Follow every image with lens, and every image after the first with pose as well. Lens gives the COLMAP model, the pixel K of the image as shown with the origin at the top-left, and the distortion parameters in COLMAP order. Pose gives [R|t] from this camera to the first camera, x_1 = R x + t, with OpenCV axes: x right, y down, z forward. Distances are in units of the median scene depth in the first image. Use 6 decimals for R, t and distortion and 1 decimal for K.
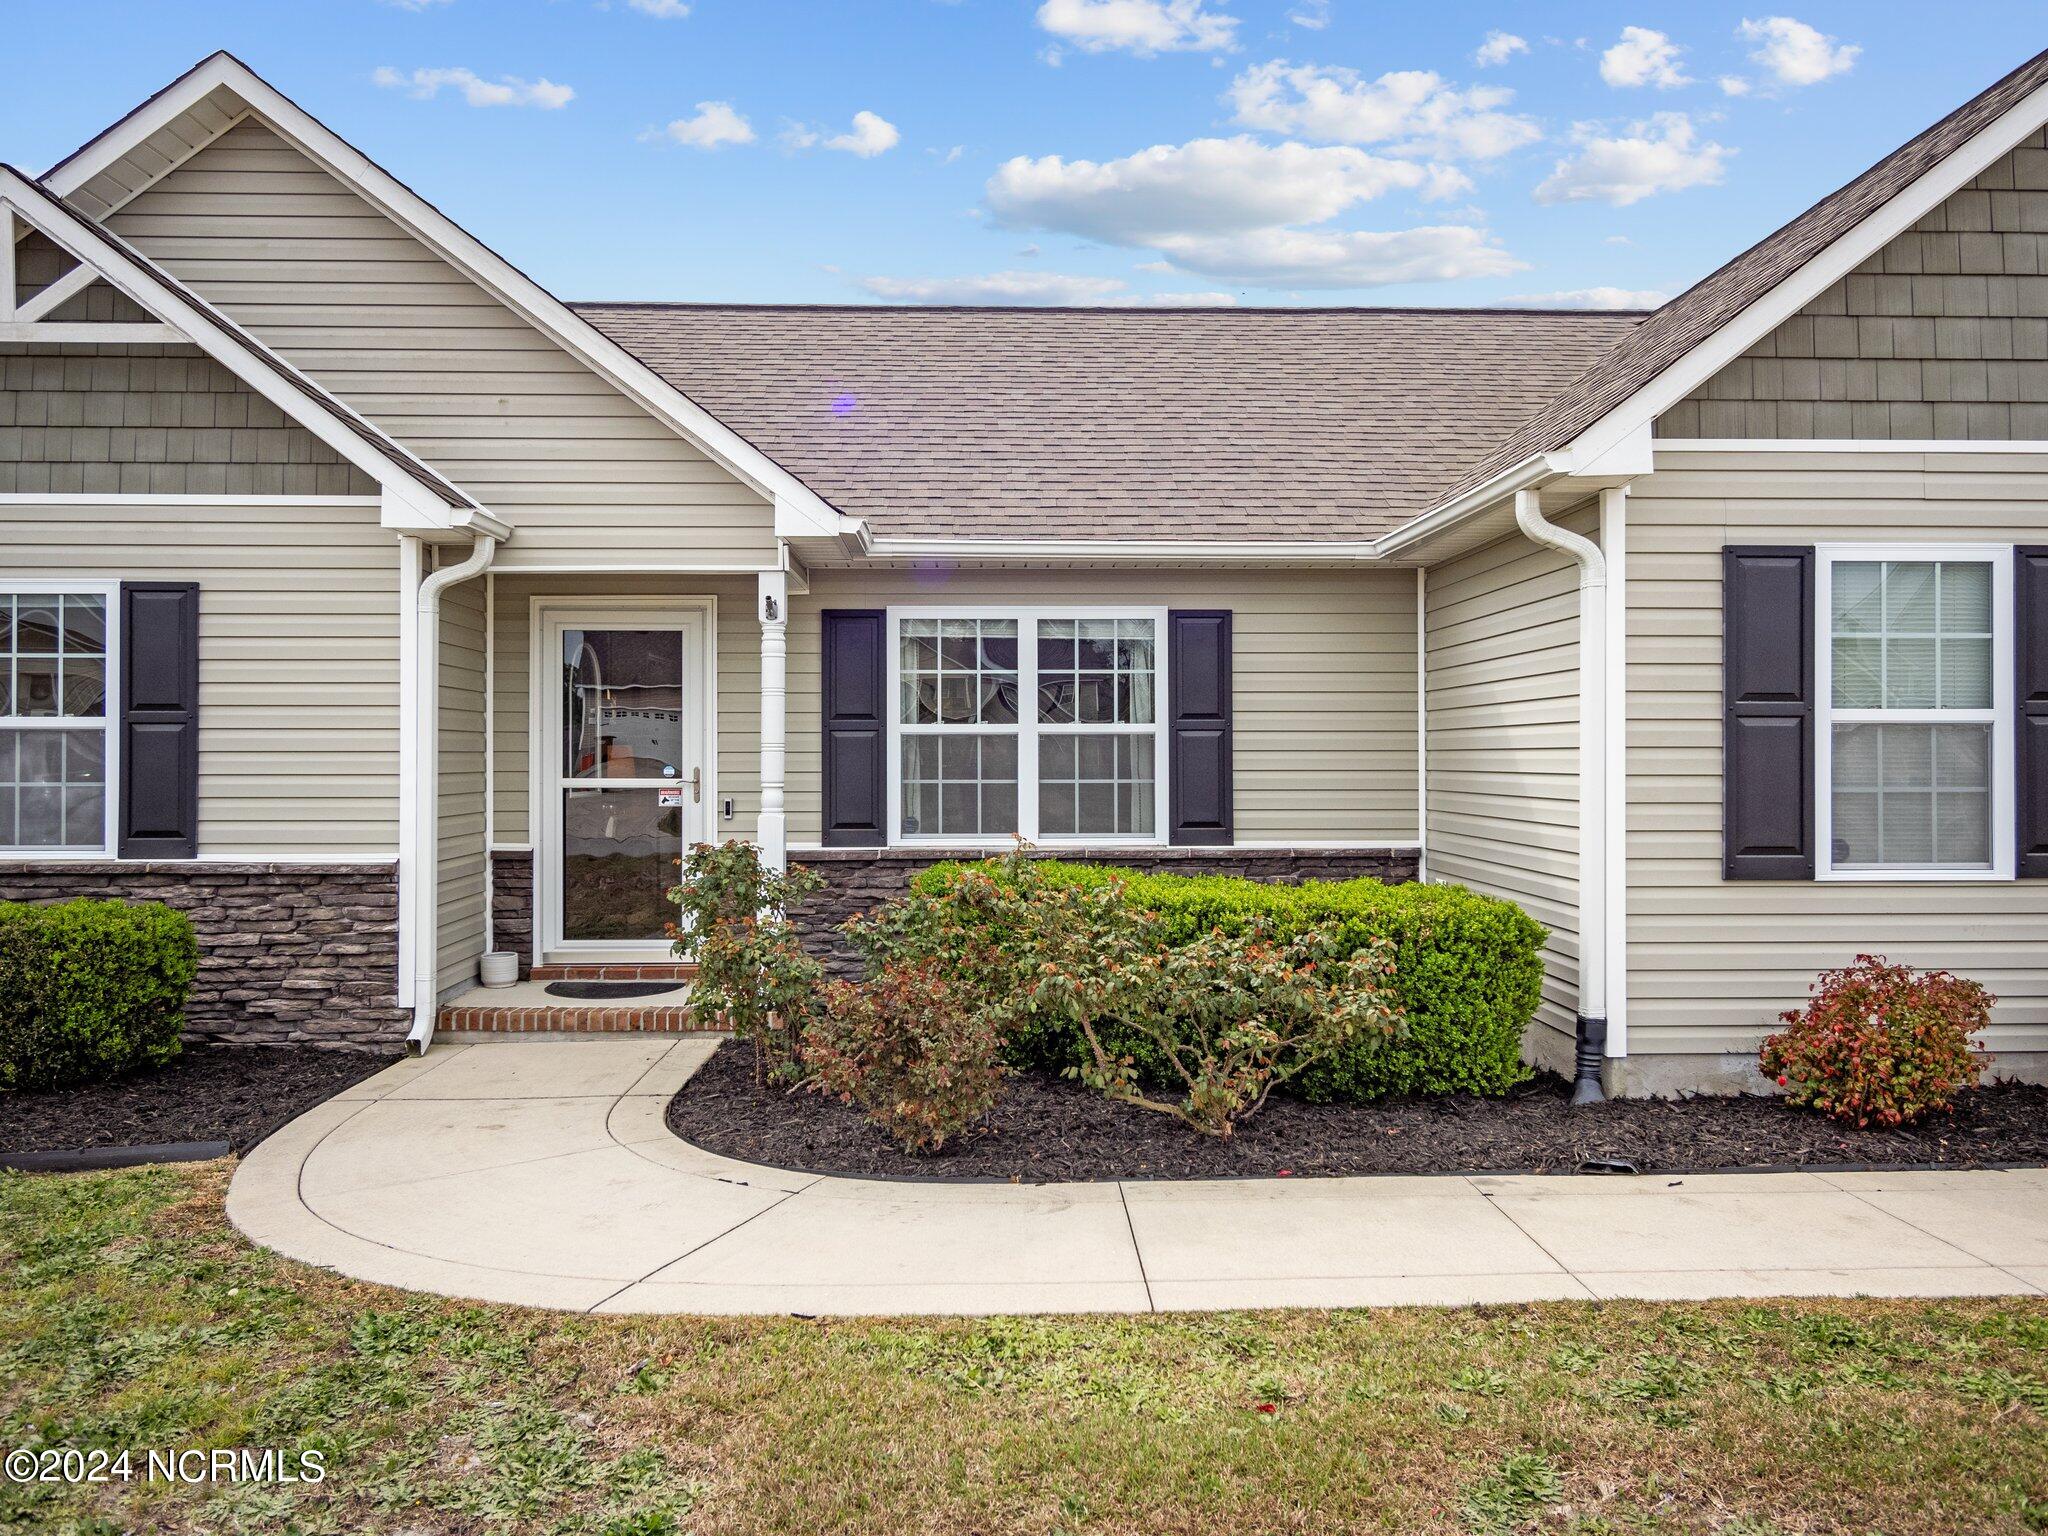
lens RADIAL K [[1522.4, 0, 1024.6], [0, 1522.4, 742.2], [0, 0, 1]] dist [-0.000366, -0.000294]
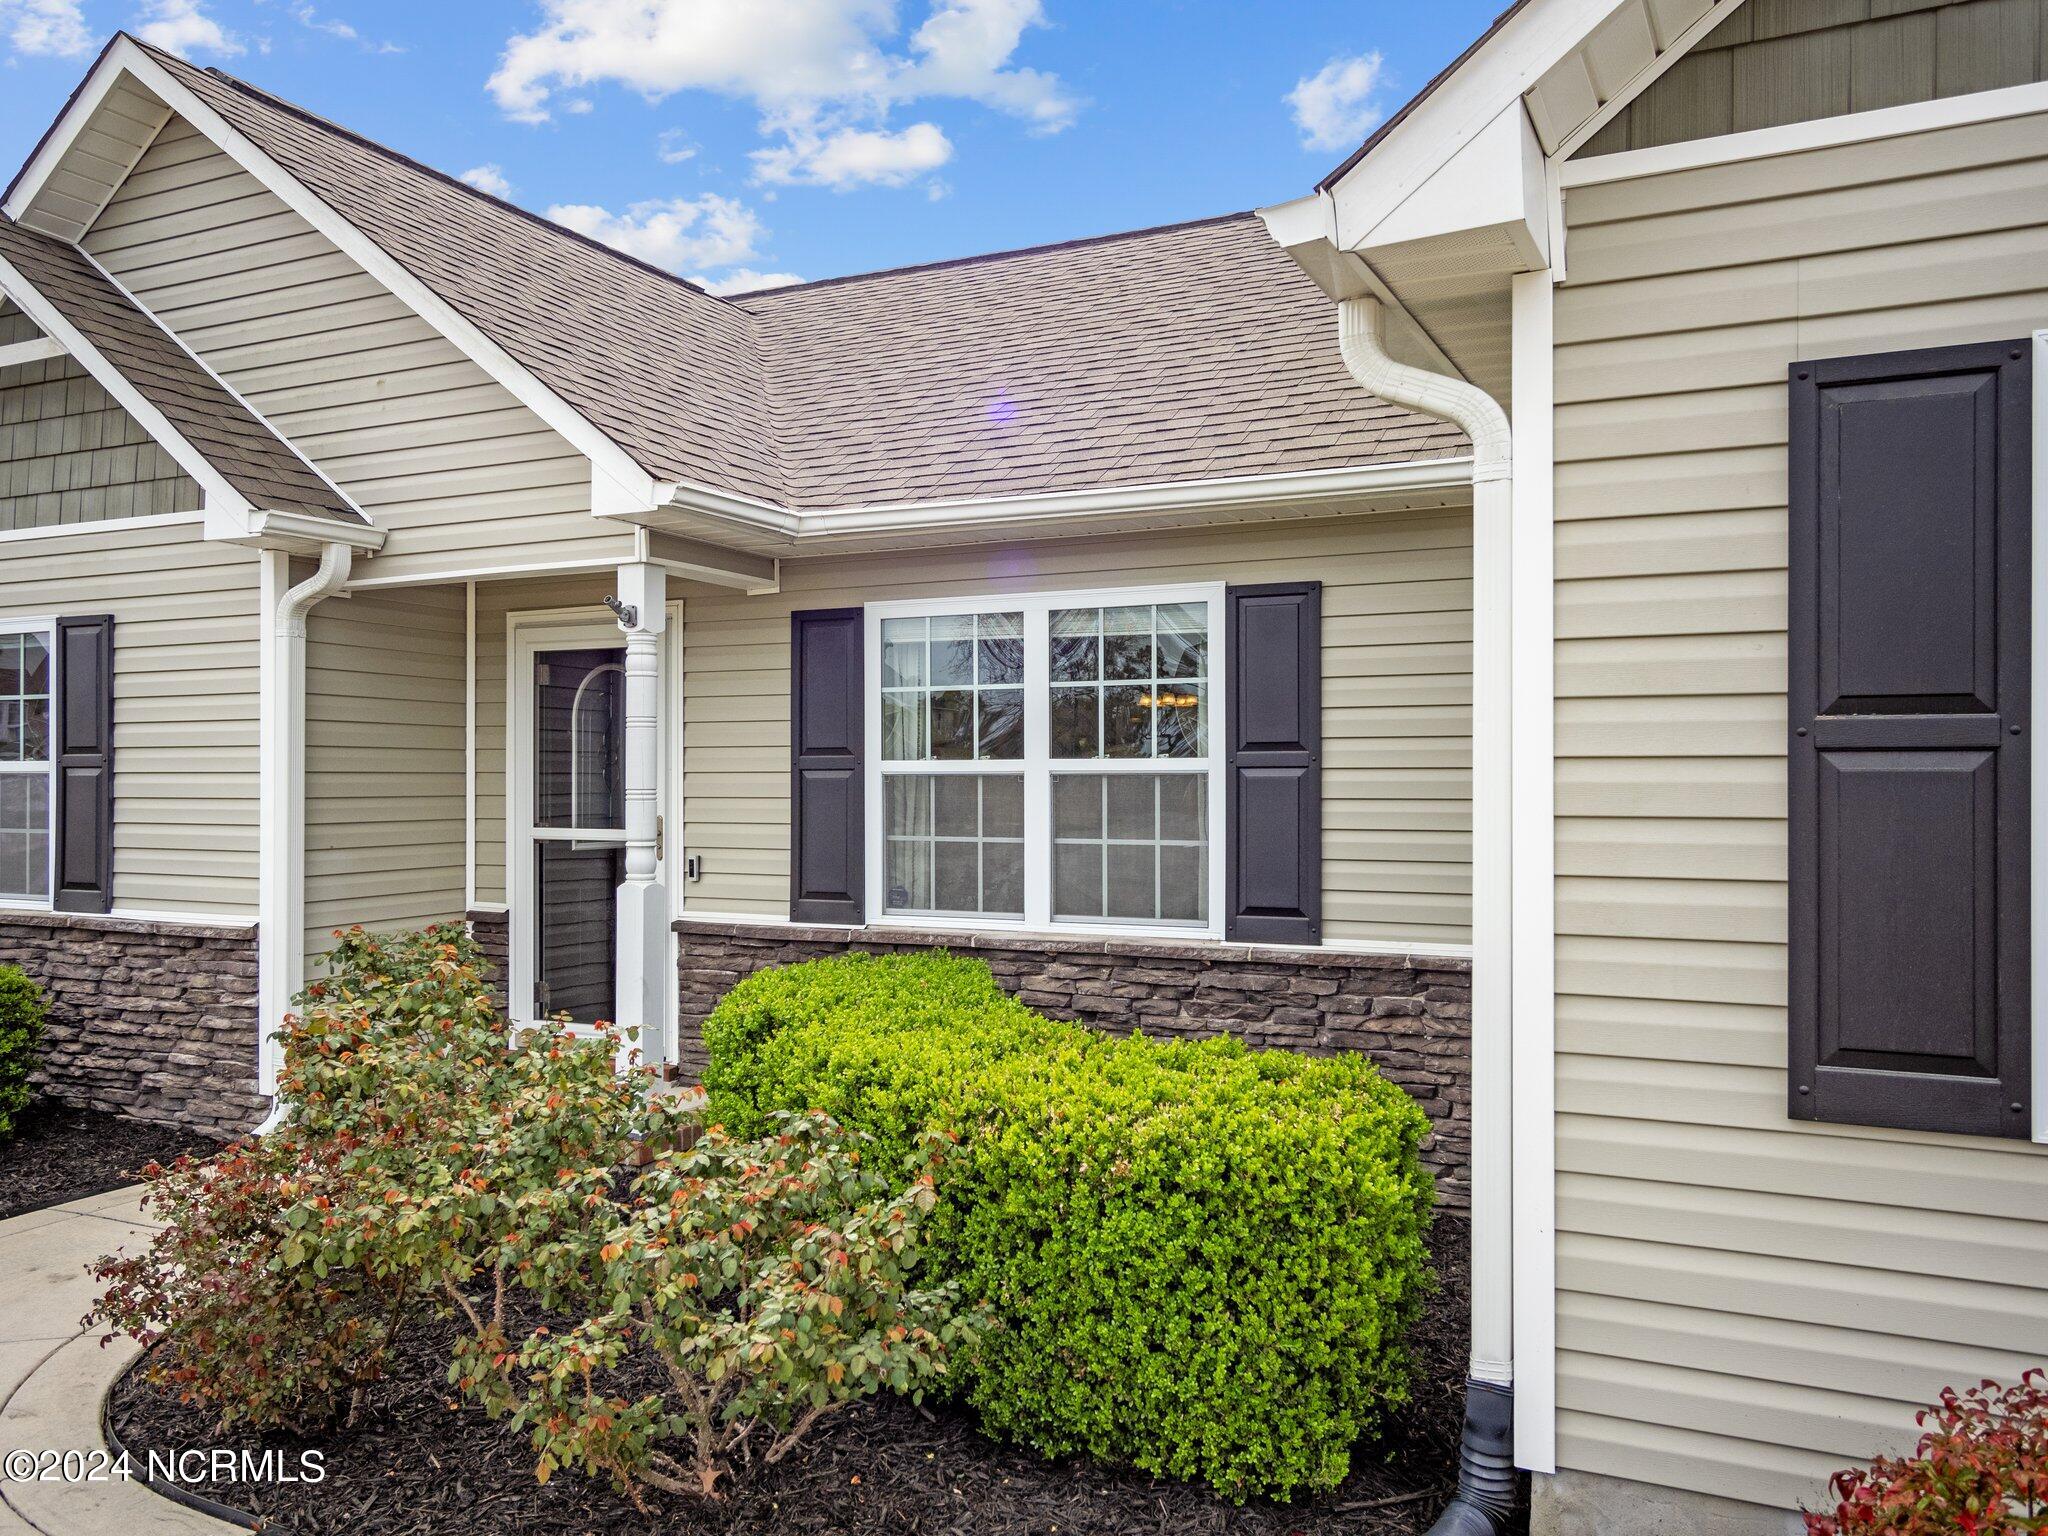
lens RADIAL K [[1584.1, 0, 1024.0], [0, 1584.1, 768.0], [0, 0, 1]] dist [-0.001063, 0.001686]
pose [[0.886998, -0.003381, -0.461761, 0.388449], [0.004945, 0.999985, 0.002177, -0.011120], [0.461747, -0.004214, 0.887002, 0.399491]]
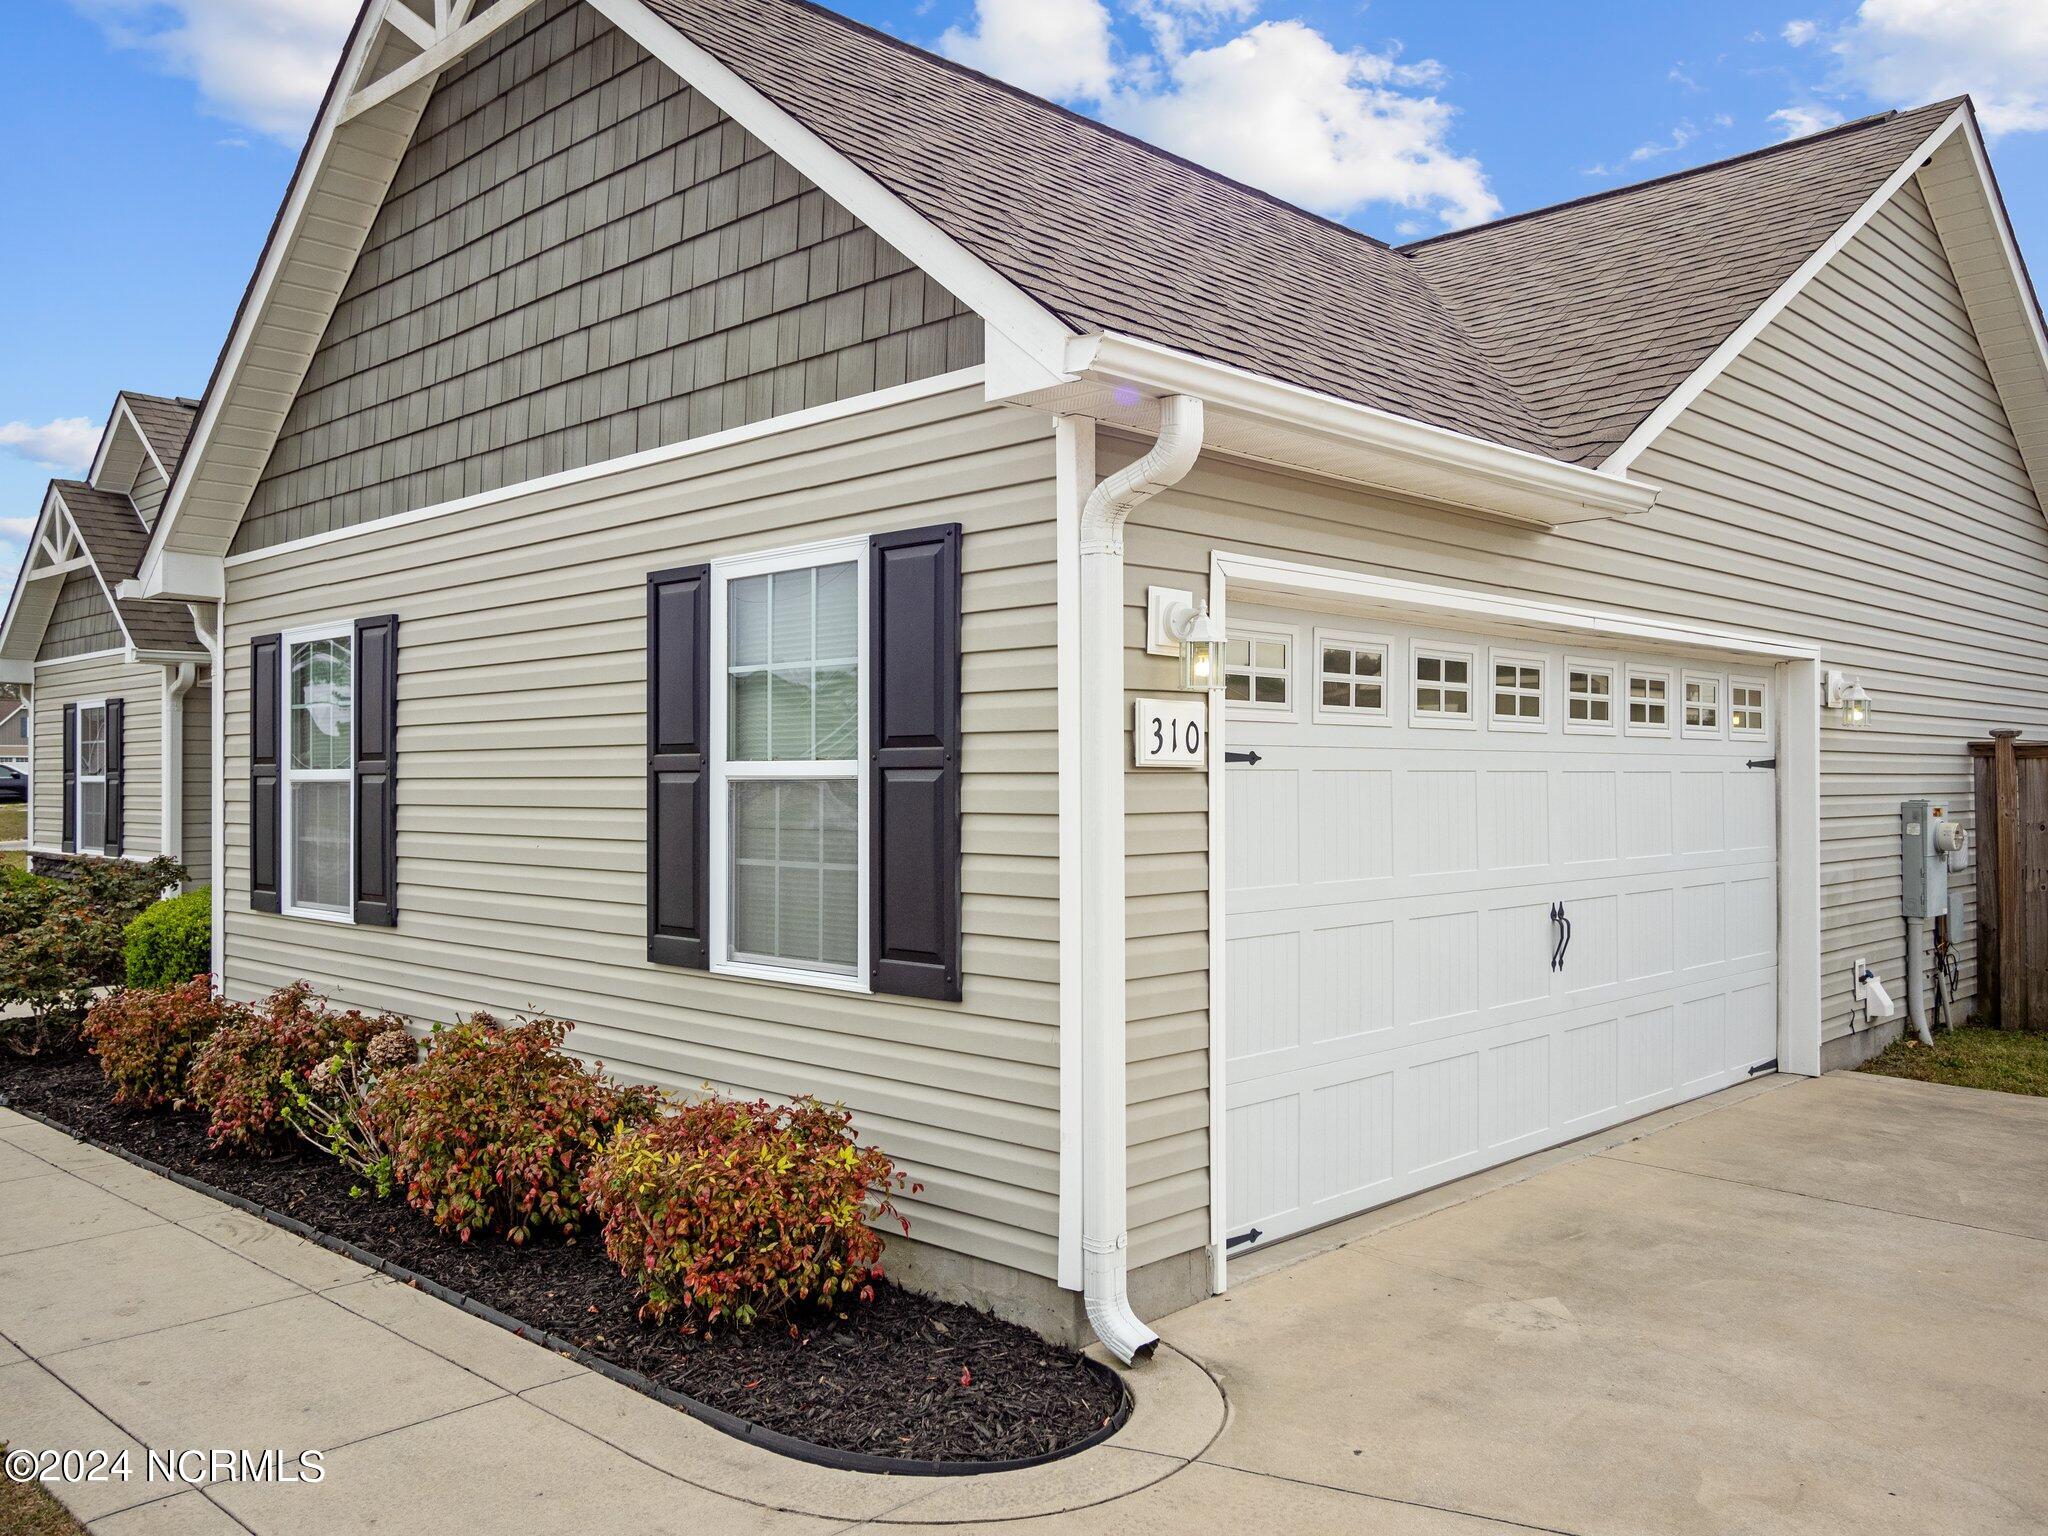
lens RADIAL K [[1639.0, 0, 1024.0], [0, 1639.0, 768.0], [0, 0, 1]] dist [0.007350, 0.001890]
pose [[0.698462, -0.006815, -0.715615, 1.506856], [0.006434, 0.999974, -0.003243, -0.012613], [0.715618, -0.002340, 0.698488, 0.422141]]
